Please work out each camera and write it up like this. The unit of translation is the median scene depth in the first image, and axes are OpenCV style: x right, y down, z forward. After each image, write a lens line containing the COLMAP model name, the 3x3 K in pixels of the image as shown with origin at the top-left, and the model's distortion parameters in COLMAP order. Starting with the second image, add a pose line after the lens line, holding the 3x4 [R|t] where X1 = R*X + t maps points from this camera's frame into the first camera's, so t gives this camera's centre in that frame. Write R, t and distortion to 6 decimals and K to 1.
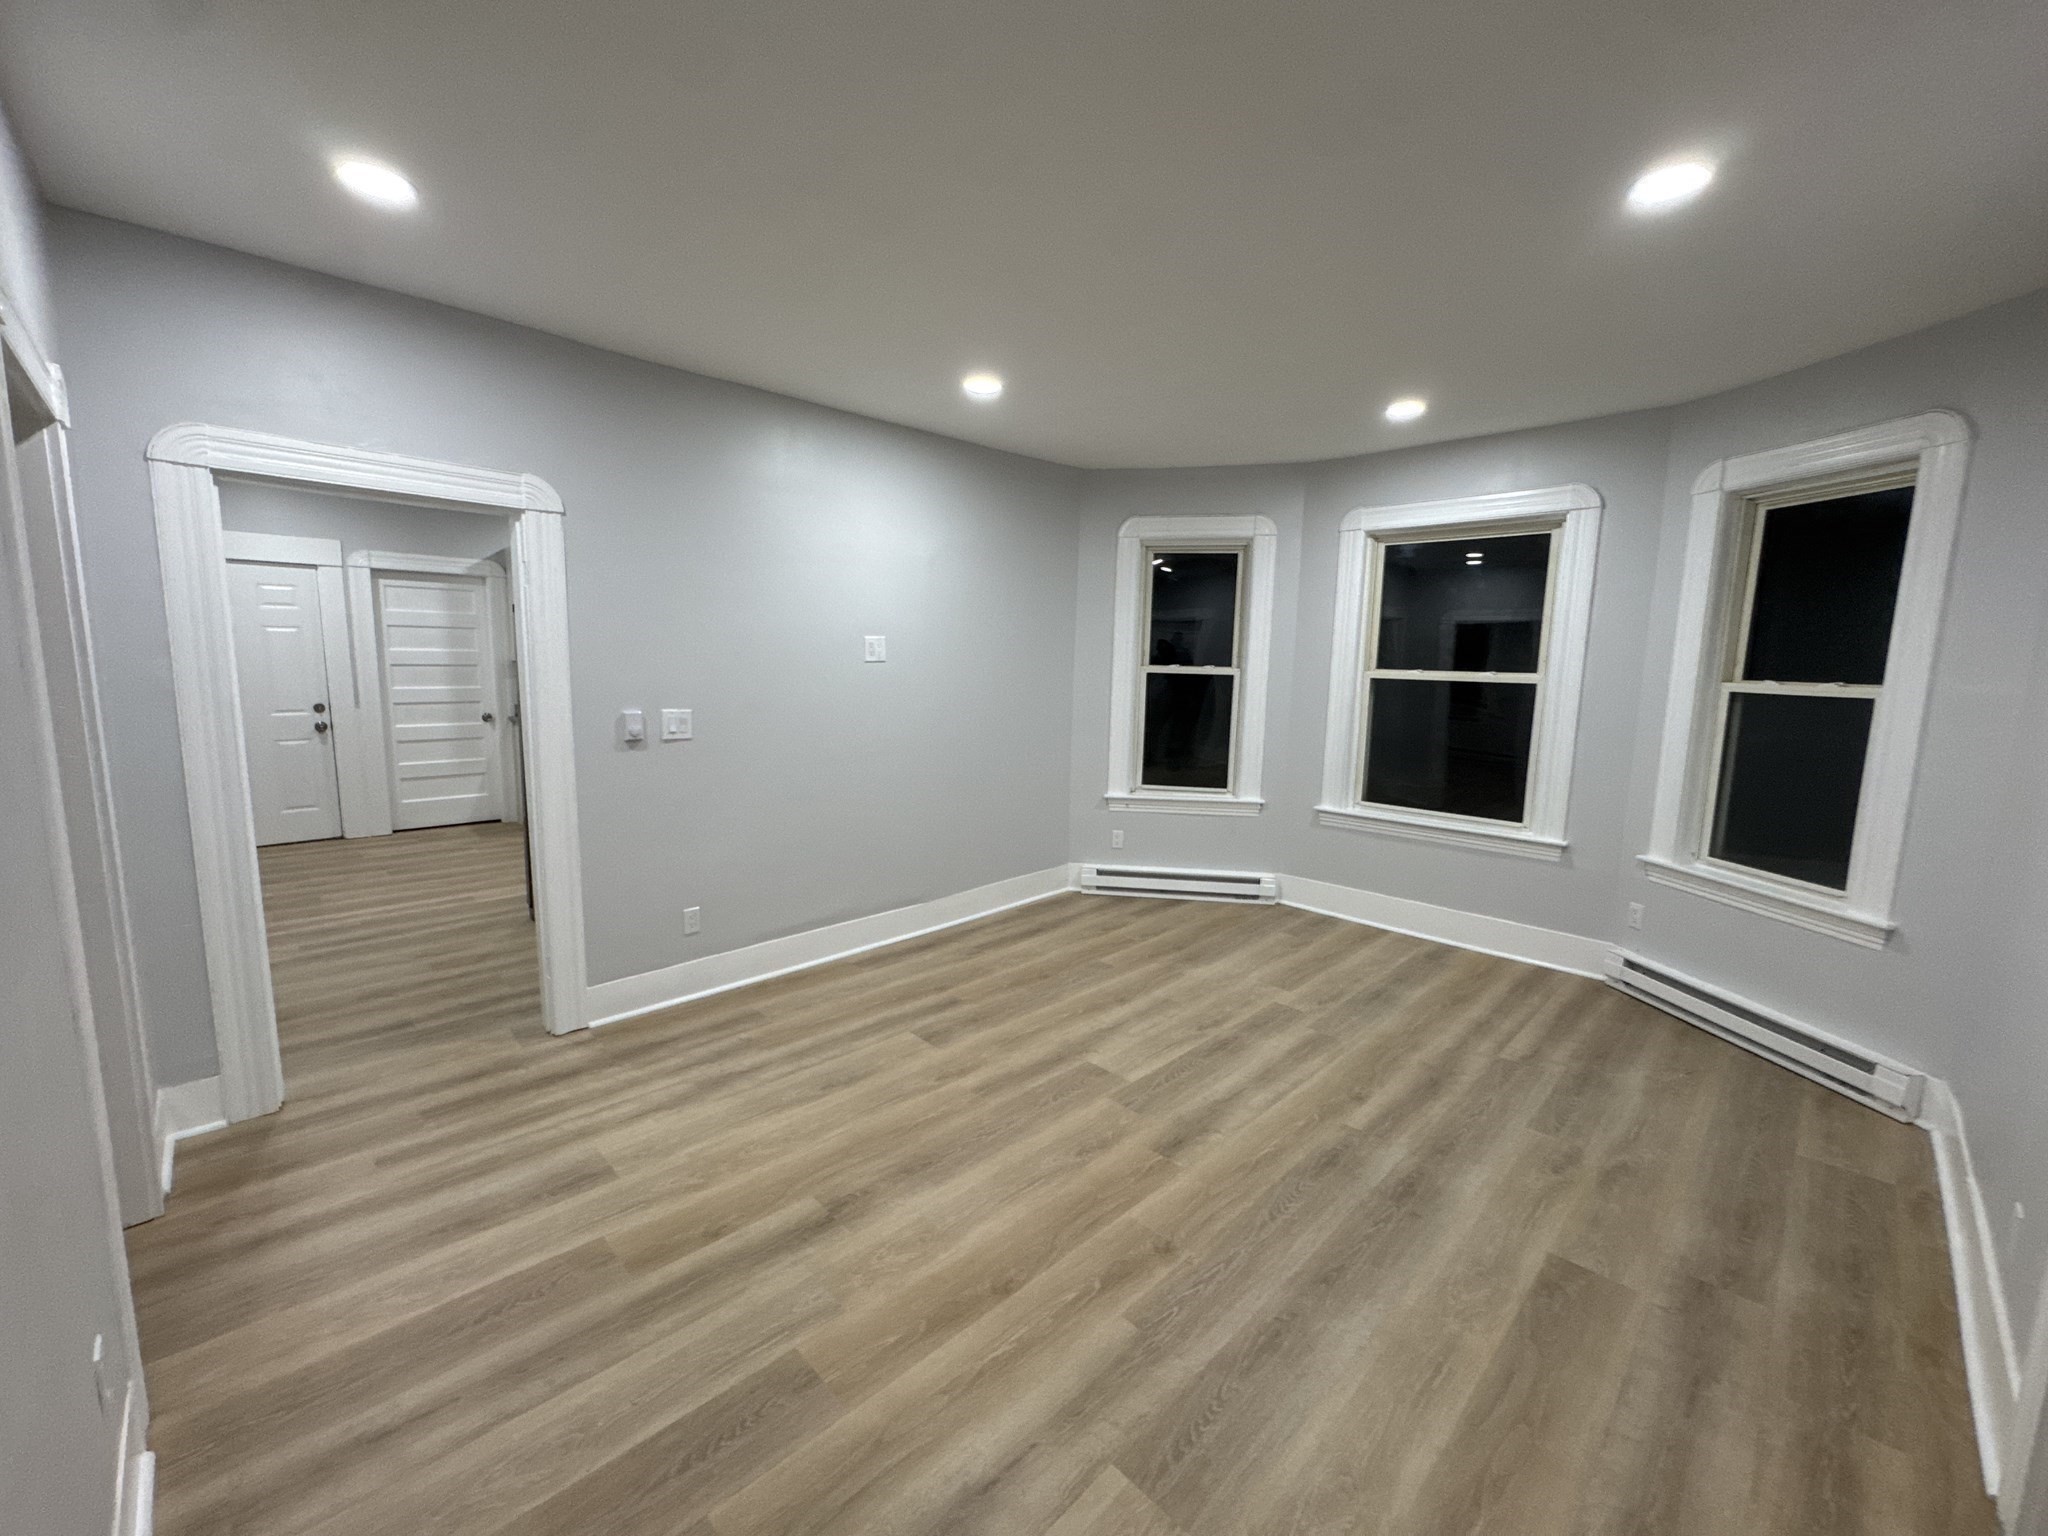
lens RADIAL K [[823.2, 0, 1022.7], [0, 823.2, 766.8], [0, 0, 1]] dist [0.000054, -0.000970]
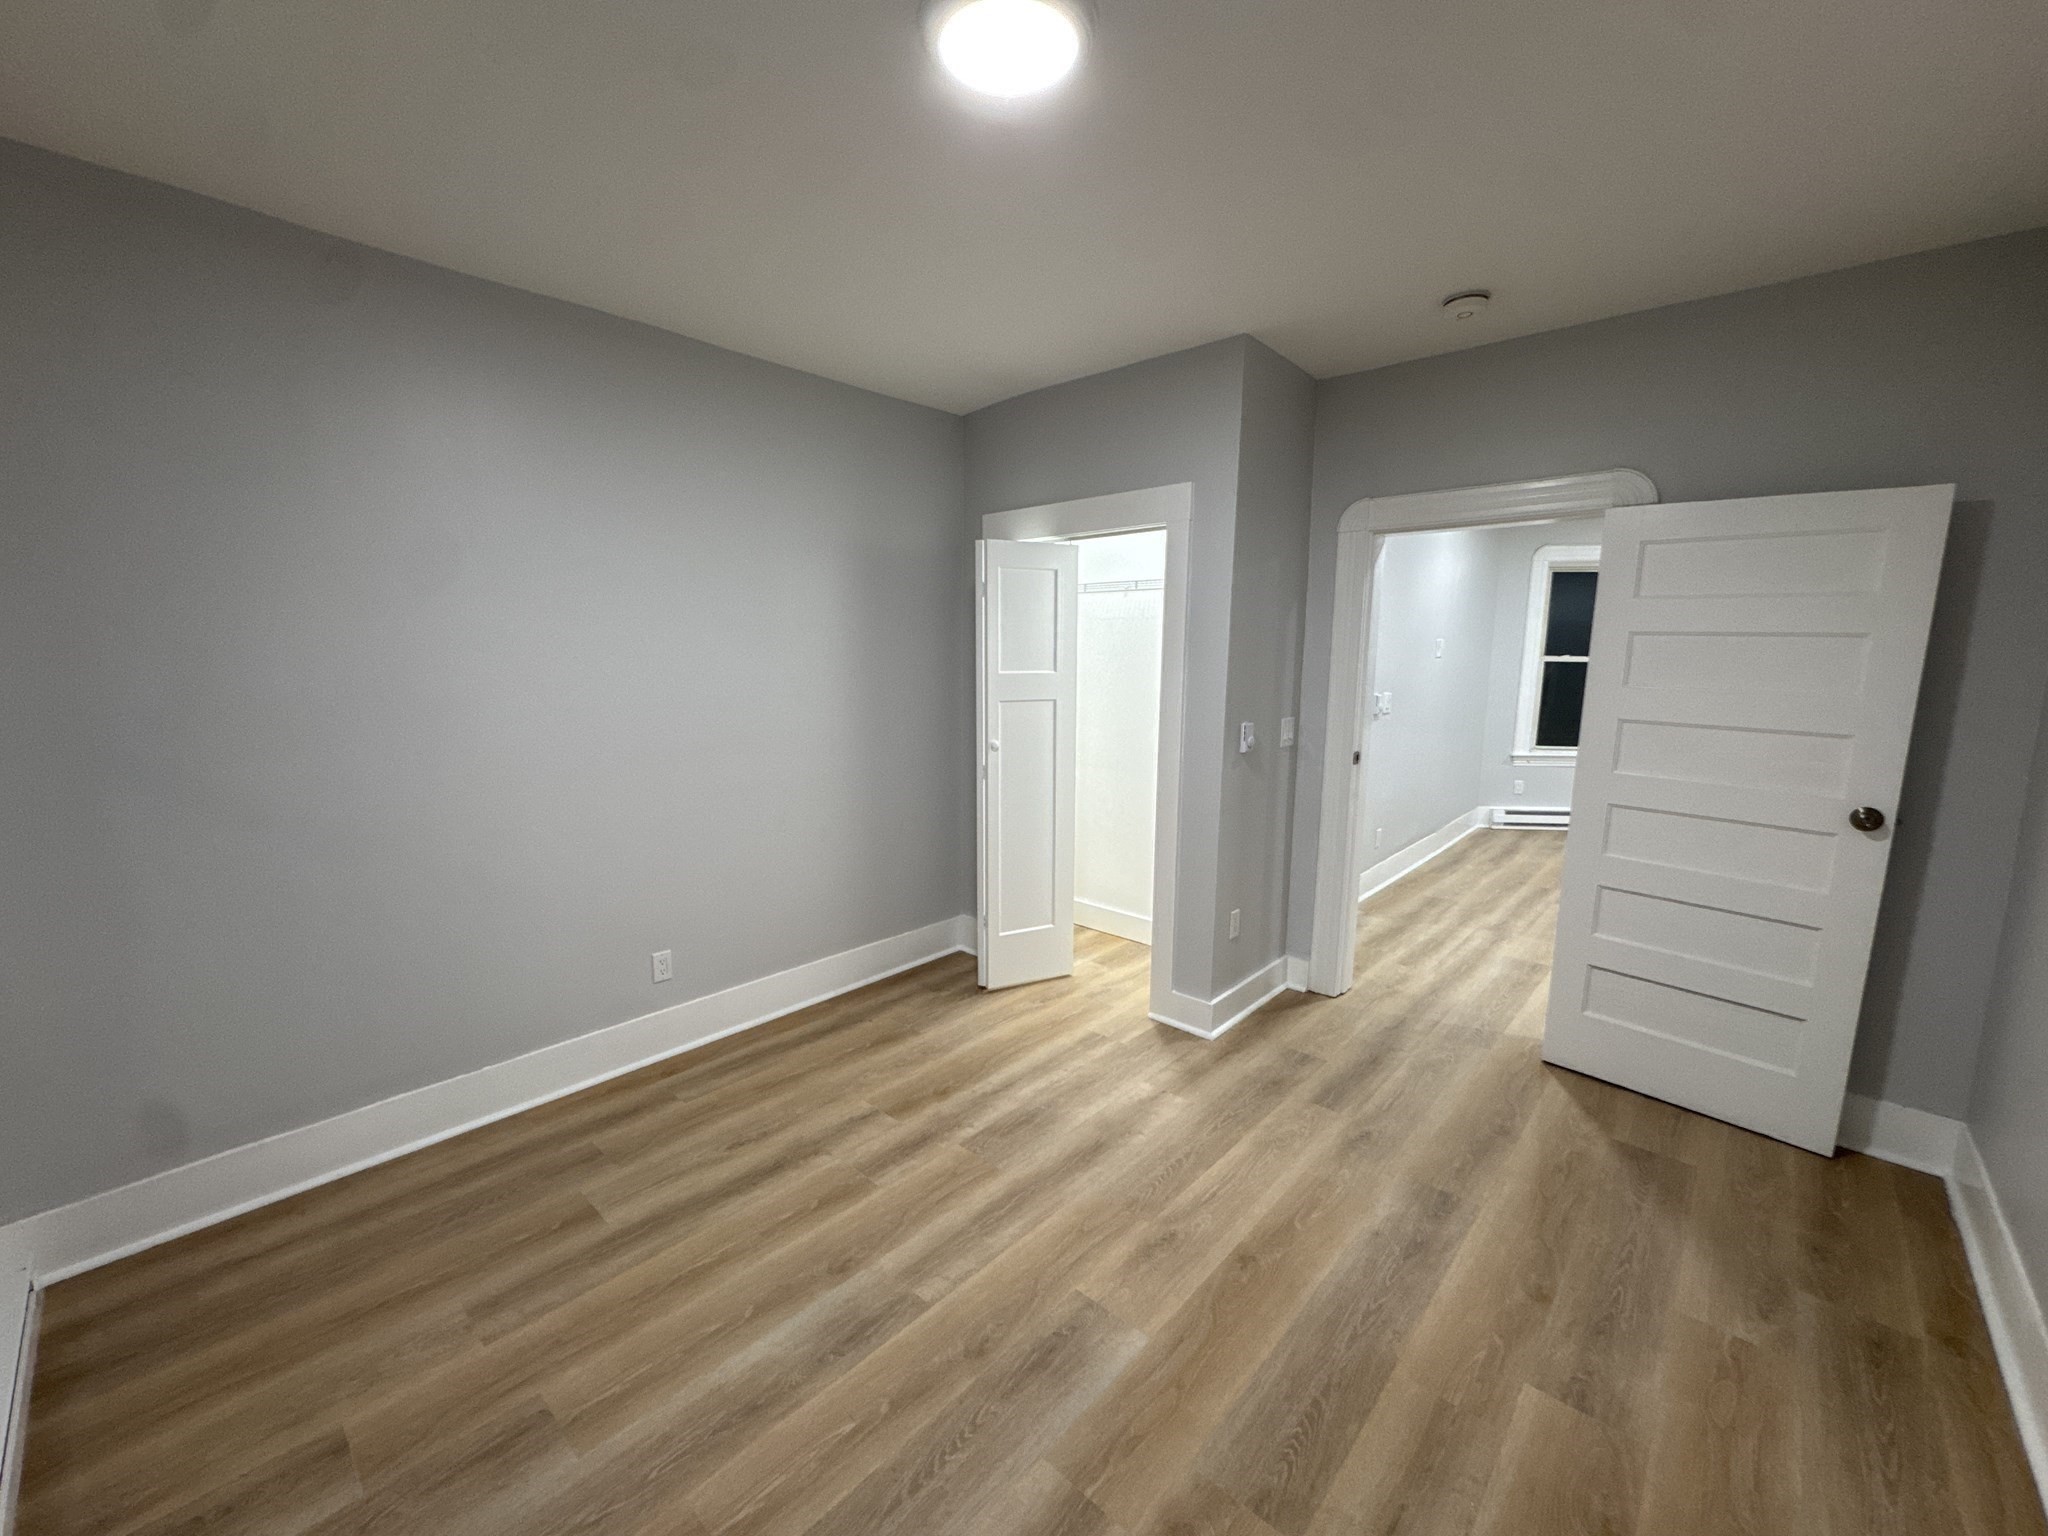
lens RADIAL K [[823.2, 0, 1016.6], [0, 823.2, 767.5], [0, 0, 1]] dist [0.000054, -0.000970]
pose [[0.998809, -0.023268, 0.042893, -1.140217], [0.022462, 0.999564, 0.019181, 0.019049], [-0.043320, -0.018195, 0.998896, -0.448189]]
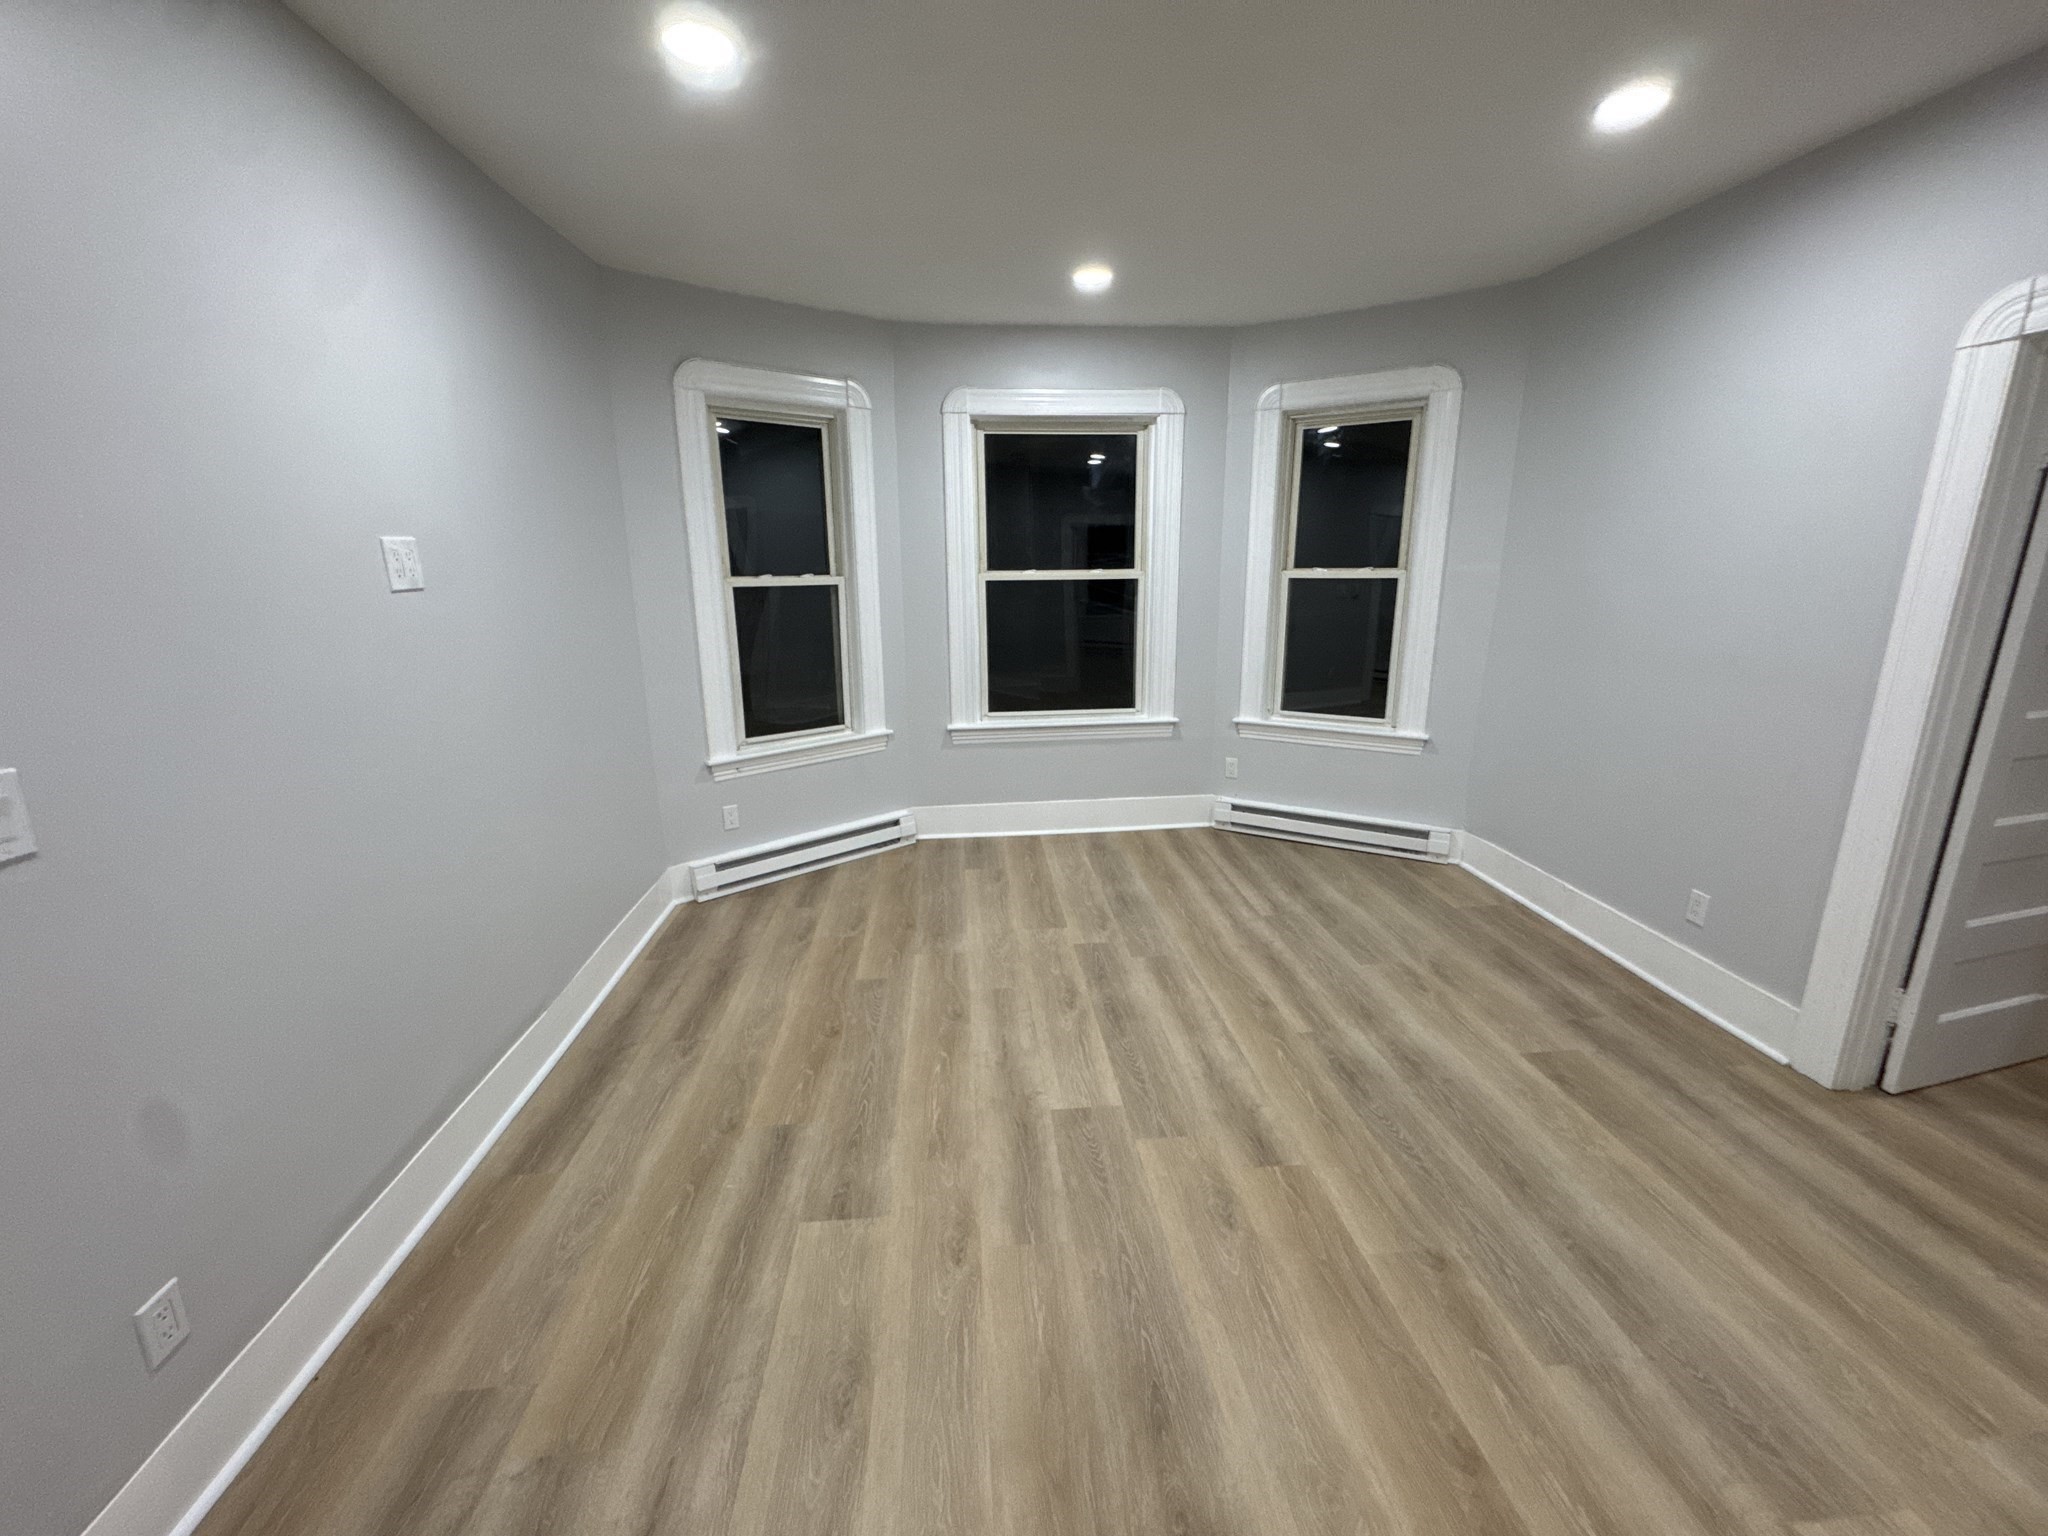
lens RADIAL K [[823.2, 0, 1025.0], [0, 823.2, 766.8], [0, 0, 1]] dist [0.000054, -0.000970]
pose [[0.635533, -0.211655, 0.742496, -0.389647], [0.126838, 0.977246, 0.170006, -0.073539], [-0.761584, -0.013868, 0.647918, 0.482877]]
